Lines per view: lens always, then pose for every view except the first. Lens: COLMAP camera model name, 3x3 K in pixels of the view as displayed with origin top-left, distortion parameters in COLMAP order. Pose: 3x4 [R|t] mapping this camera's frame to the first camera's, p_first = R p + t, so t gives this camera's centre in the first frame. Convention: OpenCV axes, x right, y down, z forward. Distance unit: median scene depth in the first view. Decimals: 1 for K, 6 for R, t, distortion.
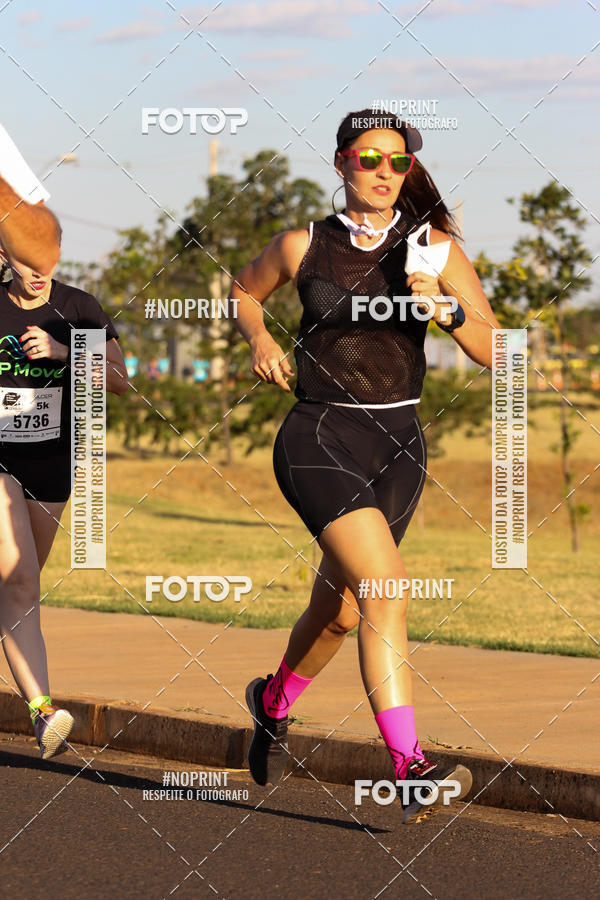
lens RADIAL K [[4560.4, 0, 300.5], [0, 4560.4, 448.7], [0, 0, 1]] dist [0.042282, -7.194709]
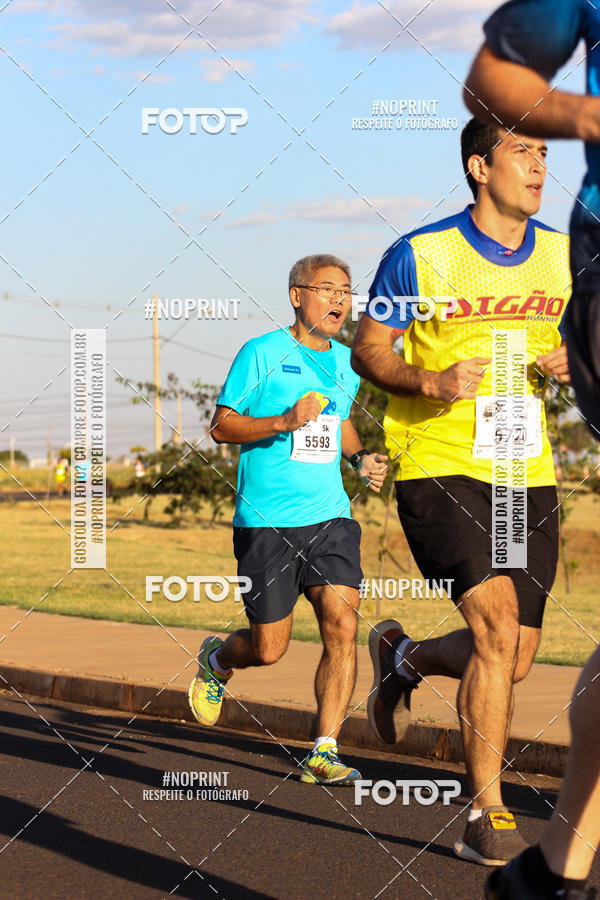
lens RADIAL K [[3655.6, 0, 326.6], [0, 3655.6, 452.0], [0, 0, 1]] dist [0.026245, 6.062264]
pose [[0.999526, 0.006970, -0.029986, 0.020461], [-0.007980, 0.999400, -0.033718, 0.017796], [0.029733, 0.033941, 0.998981, -0.117111]]
